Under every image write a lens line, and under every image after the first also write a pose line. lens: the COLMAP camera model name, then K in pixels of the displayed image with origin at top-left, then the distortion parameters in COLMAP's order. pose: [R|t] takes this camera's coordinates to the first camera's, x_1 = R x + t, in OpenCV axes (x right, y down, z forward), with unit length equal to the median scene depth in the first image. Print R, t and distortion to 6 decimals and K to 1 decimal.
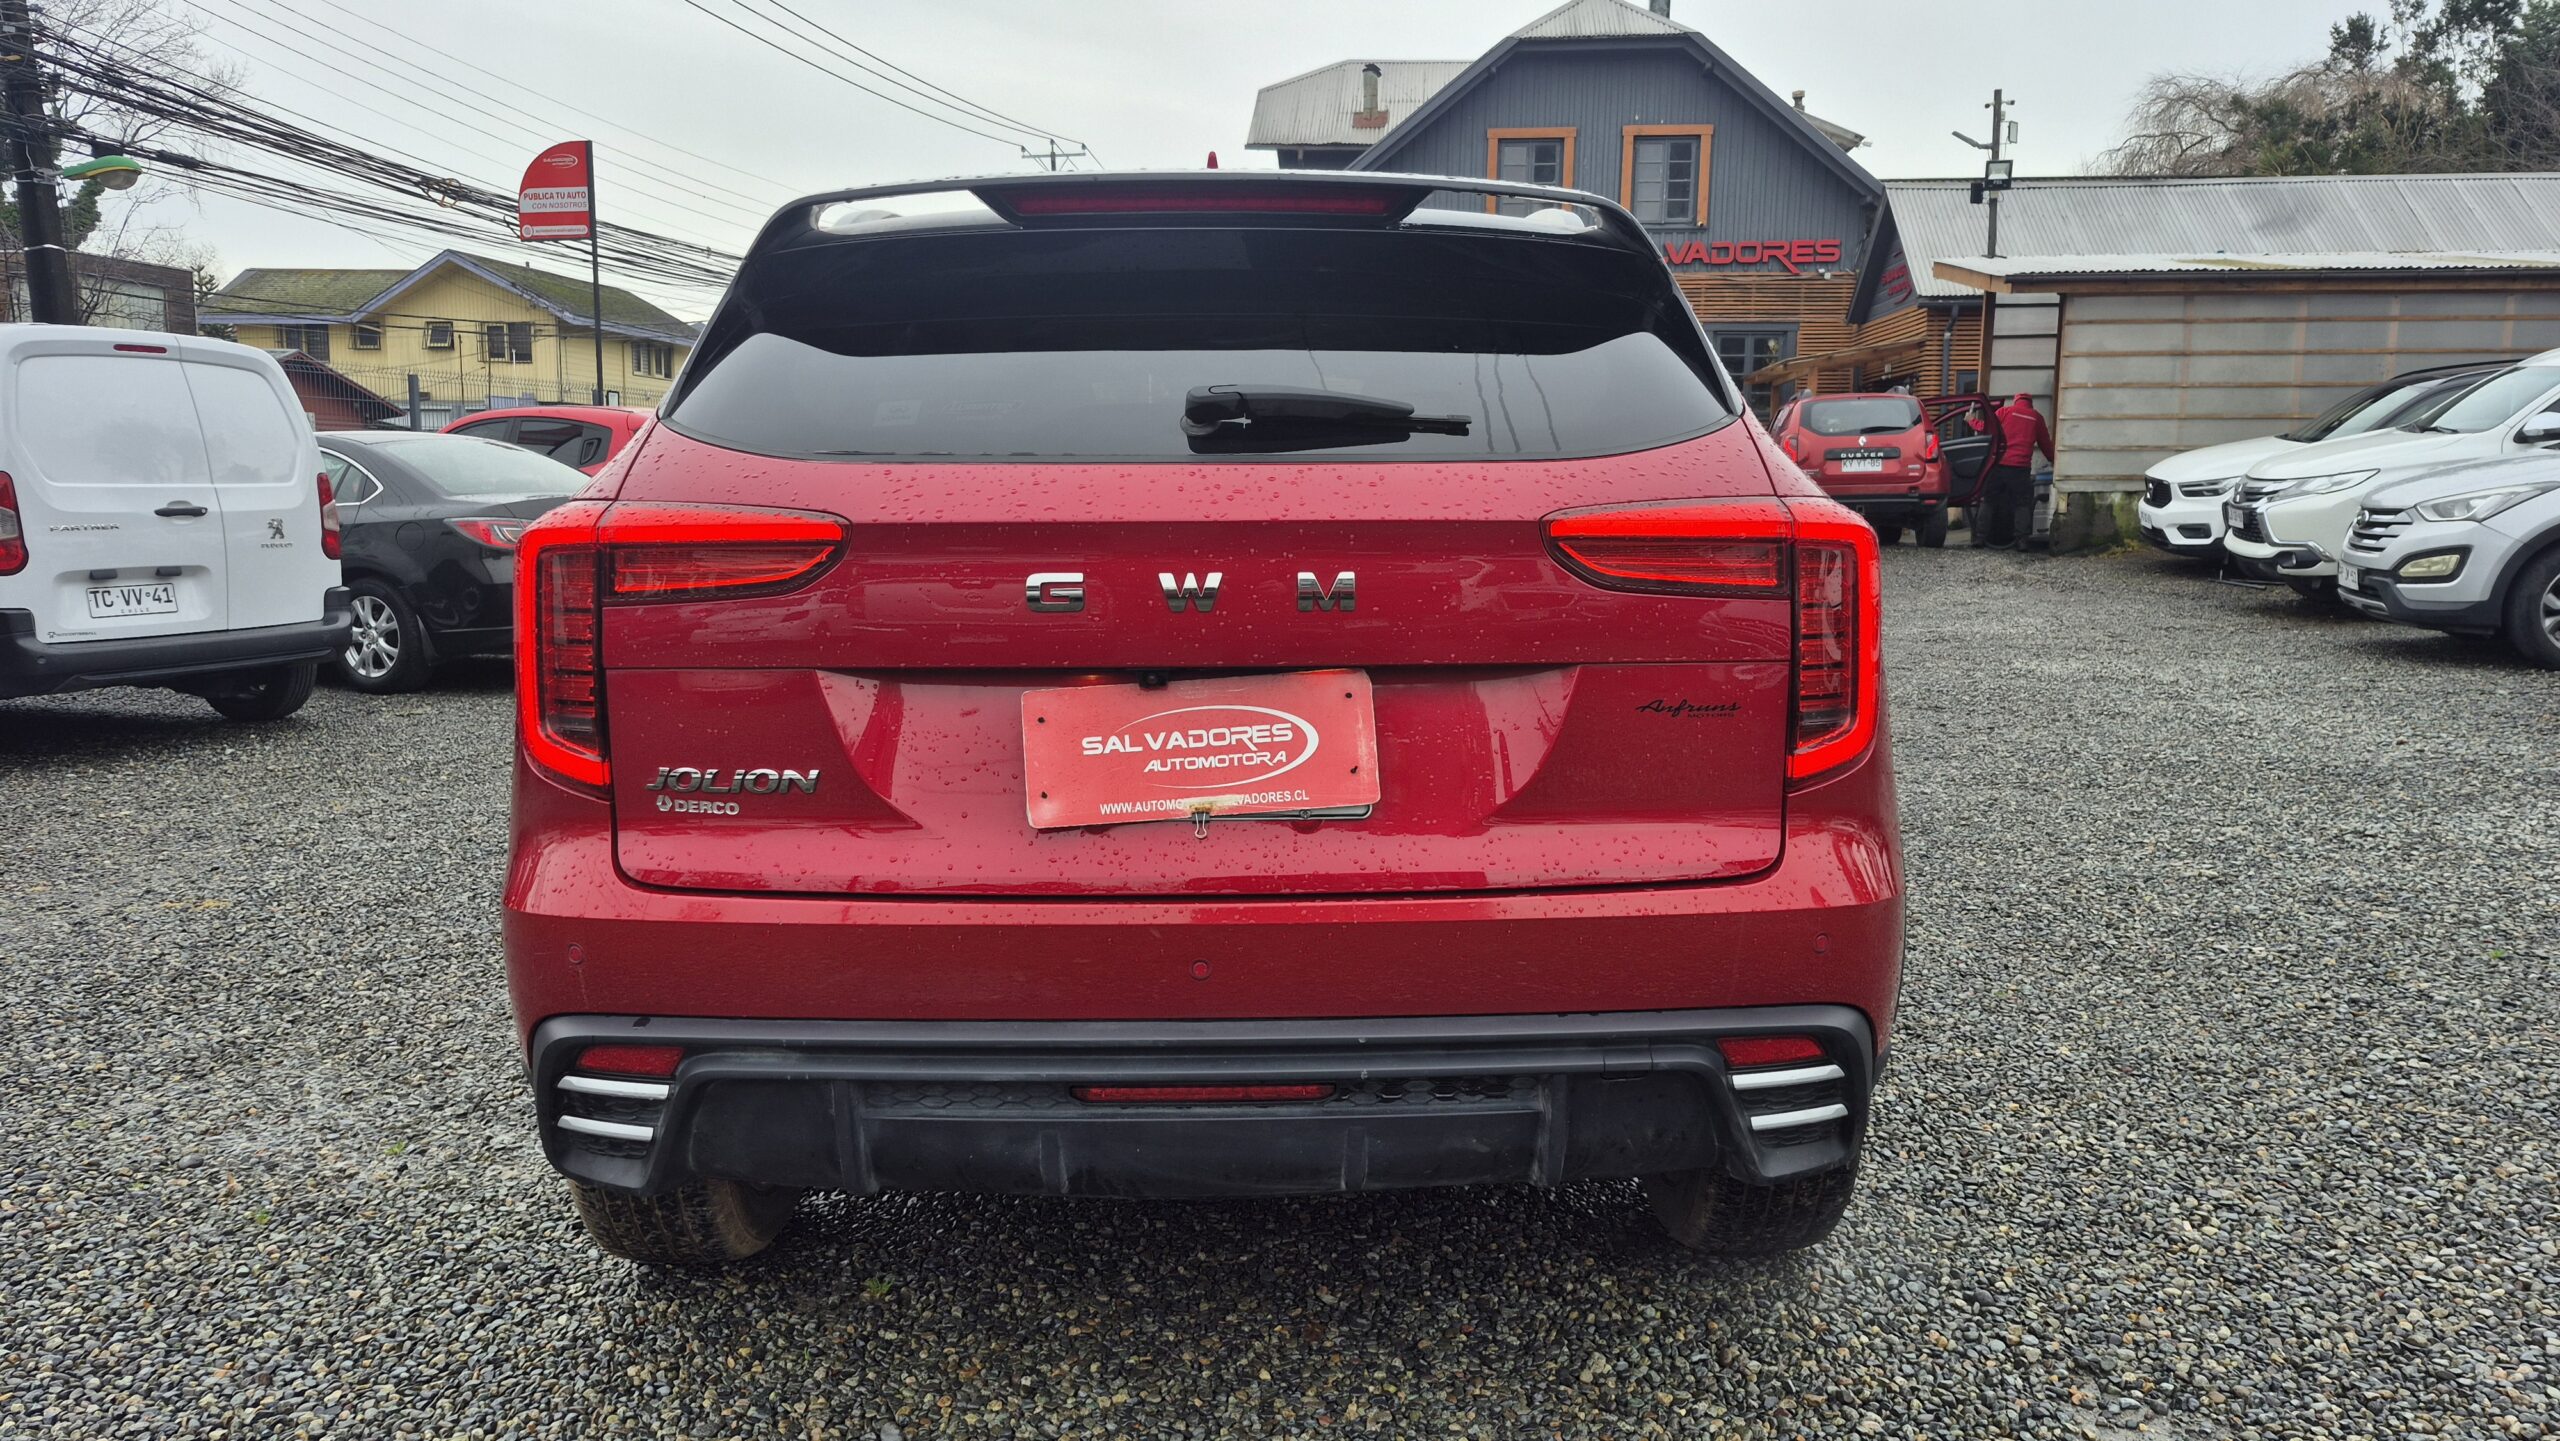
lens RADIAL K [[1778.0, 0, 1266.1], [0, 1778.0, 731.7], [0, 0, 1]] dist [0.100065, -0.121144]
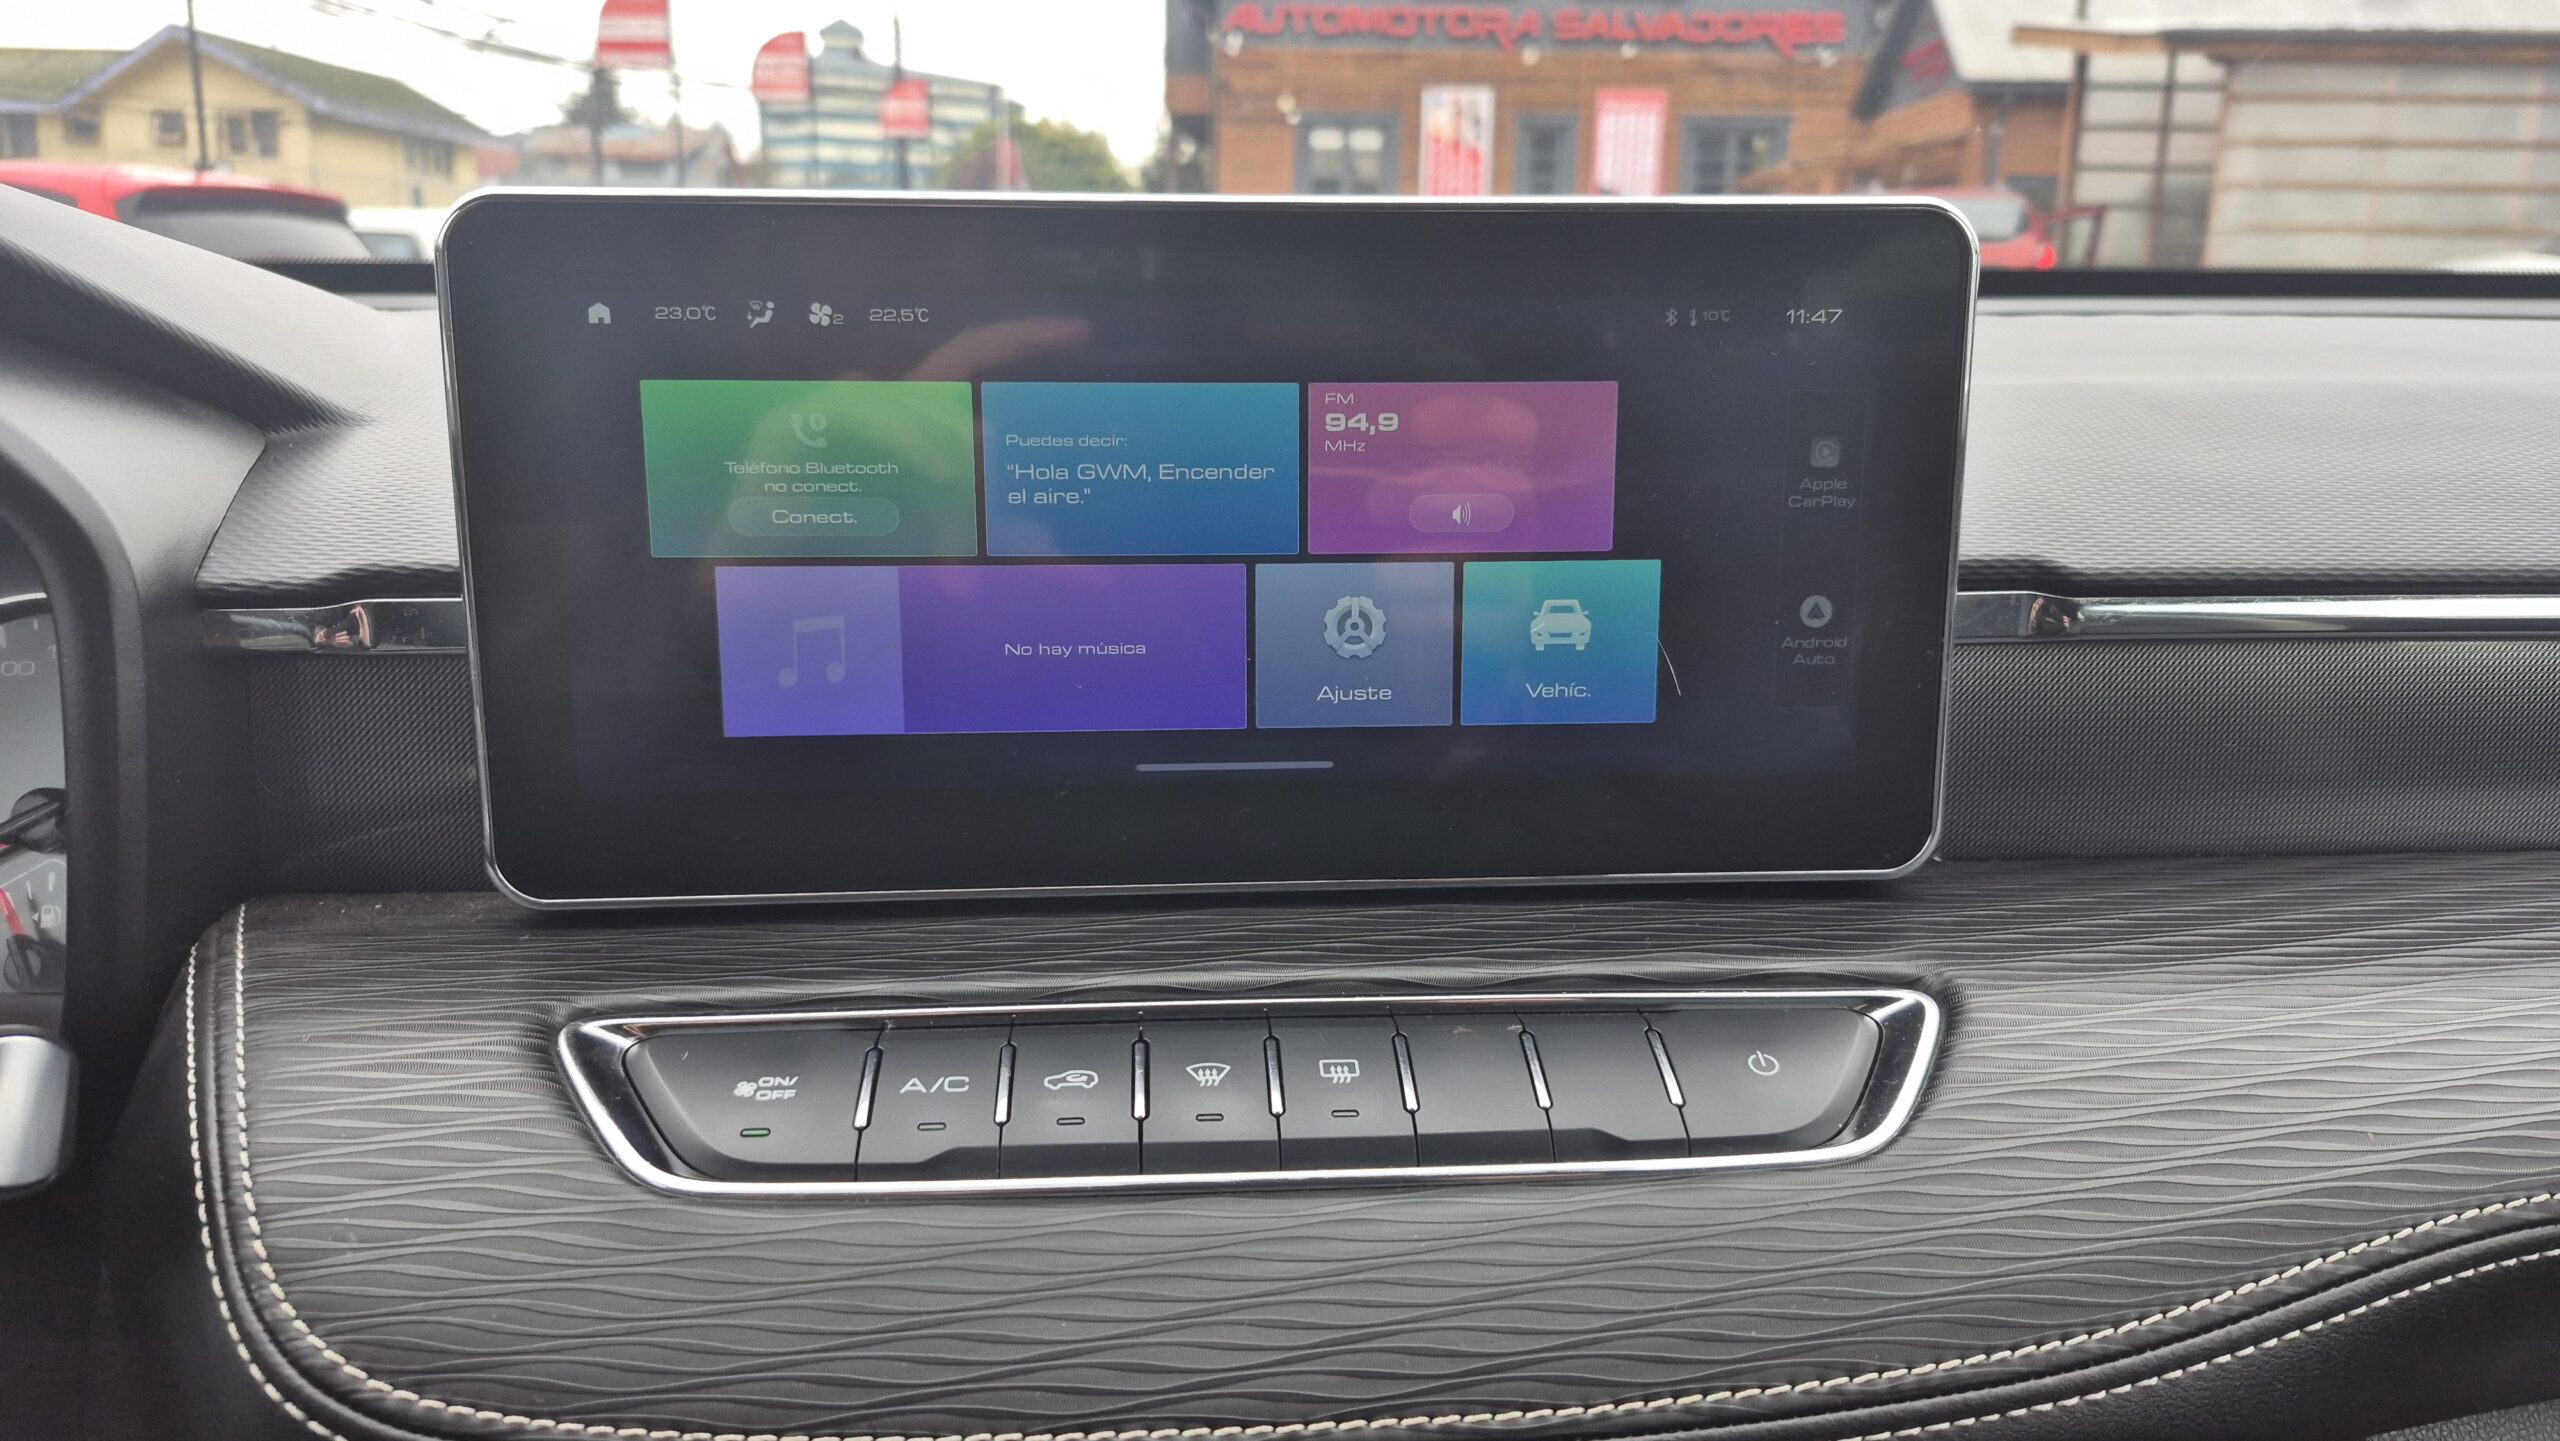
lens RADIAL K [[1802.6, 0, 1273.7], [0, 1802.6, 709.0], [0, 0, 1]] dist [0.075372, -0.111492]
pose [[0.997327, -0.004936, 0.072904, -0.004373], [-0.000660, 0.997066, 0.076543, -0.034030], [-0.073068, -0.076387, 0.994397, 0.271682]]
